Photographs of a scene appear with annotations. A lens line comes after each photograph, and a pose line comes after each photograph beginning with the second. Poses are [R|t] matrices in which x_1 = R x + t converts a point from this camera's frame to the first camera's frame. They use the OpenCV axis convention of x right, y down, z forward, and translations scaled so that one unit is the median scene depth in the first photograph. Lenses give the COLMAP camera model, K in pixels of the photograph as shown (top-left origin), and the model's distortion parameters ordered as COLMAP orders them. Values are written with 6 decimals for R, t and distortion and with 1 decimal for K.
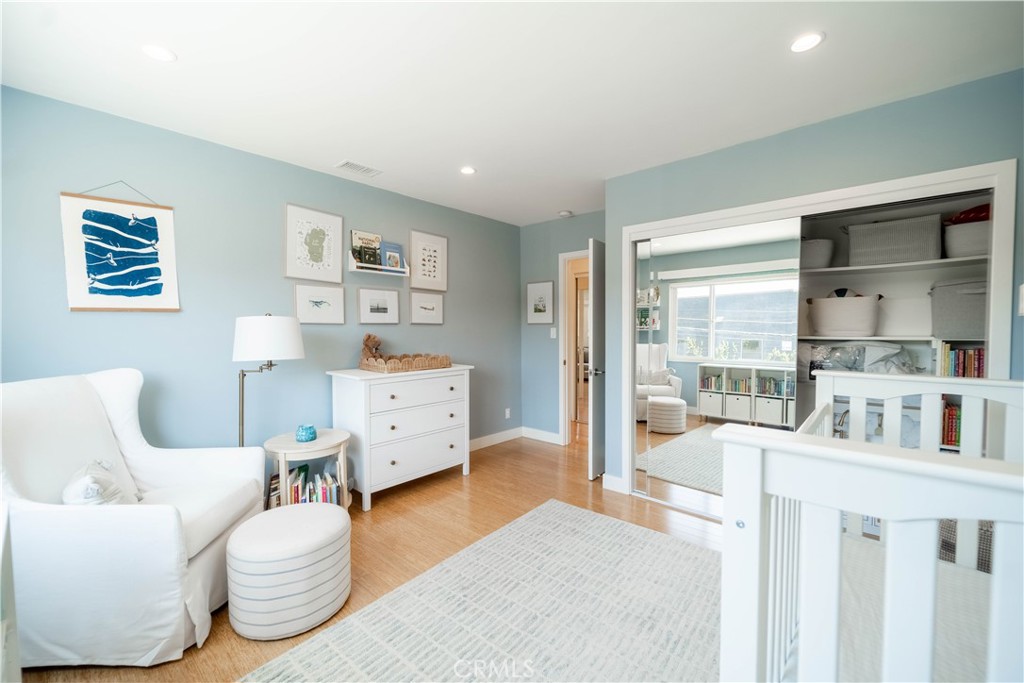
lens RADIAL K [[414.6, 0, 512.0], [0, 414.6, 341.5], [0, 0, 1]] dist [0.005622, -0.004724]
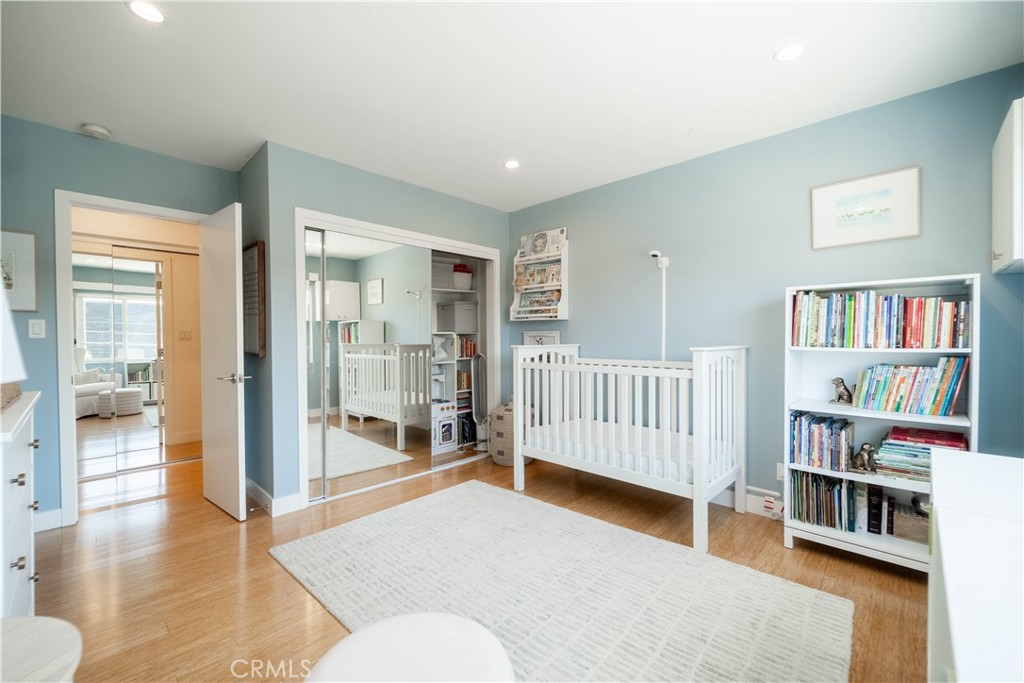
lens RADIAL K [[414.6, 0, 512.0], [0, 414.6, 341.5], [0, 0, 1]] dist [0.005622, -0.004724]
pose [[0.050261, -0.013395, 0.998646, -0.705092], [0.032679, 0.999397, 0.011761, 0.016932], [-0.998201, 0.032043, 0.050668, 0.595850]]
